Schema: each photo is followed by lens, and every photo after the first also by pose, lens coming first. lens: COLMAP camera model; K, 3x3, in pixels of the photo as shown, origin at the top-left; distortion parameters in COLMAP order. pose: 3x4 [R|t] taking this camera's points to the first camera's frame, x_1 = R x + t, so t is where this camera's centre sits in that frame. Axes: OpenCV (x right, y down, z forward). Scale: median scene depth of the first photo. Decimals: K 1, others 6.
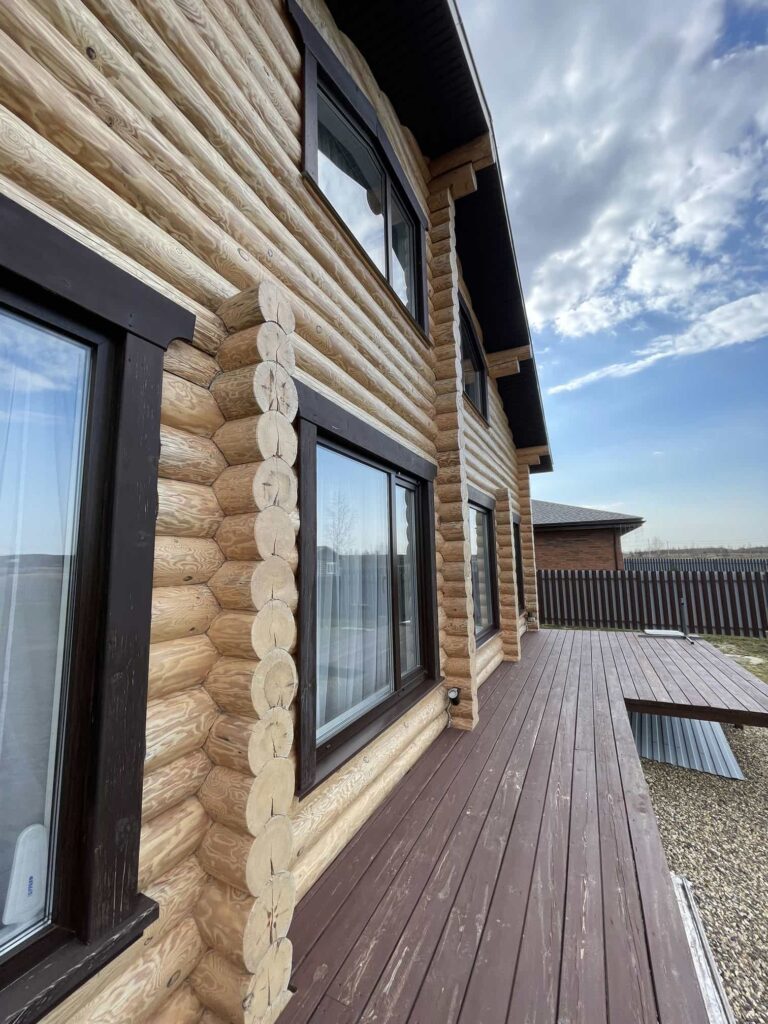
lens RADIAL K [[415.4, 0, 380.2], [0, 415.4, 510.8], [0, 0, 1]] dist [-0.006118, 0.001458]
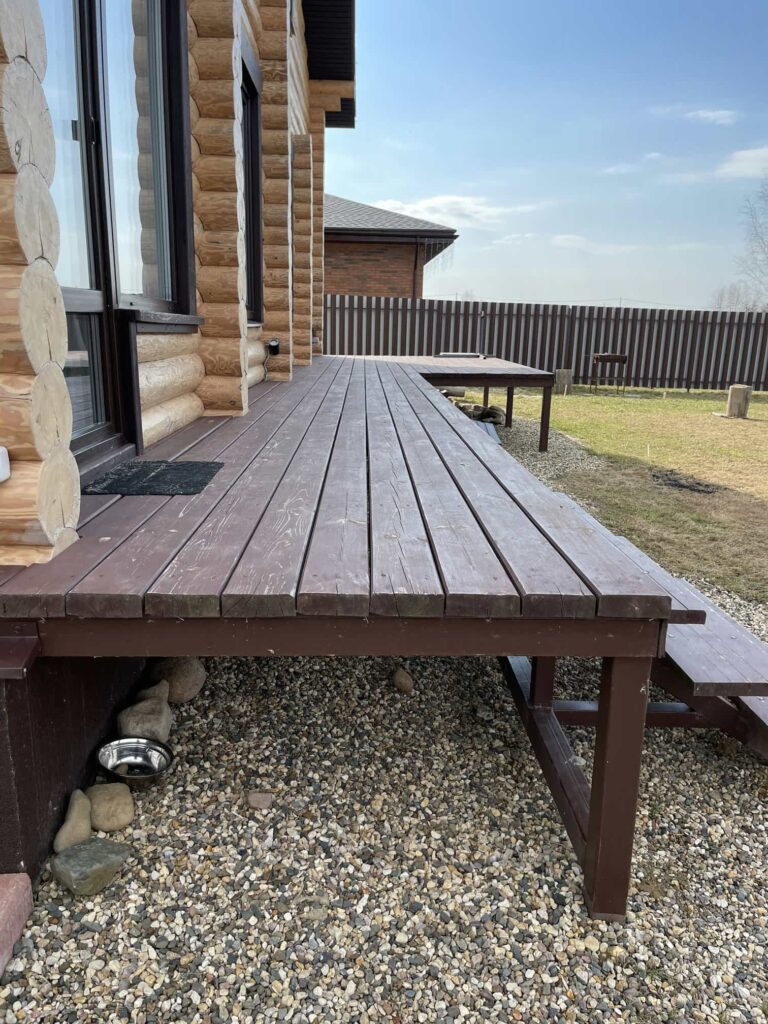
lens RADIAL K [[758.4, 0, 382.4], [0, 758.4, 516.5], [0, 0, 1]] dist [0.013734, 0.002843]
pose [[0.885222, -0.073479, 0.459329, -0.409802], [-0.102019, 0.932738, 0.345822, 0.157205], [-0.453844, -0.352989, 0.818184, -0.665795]]
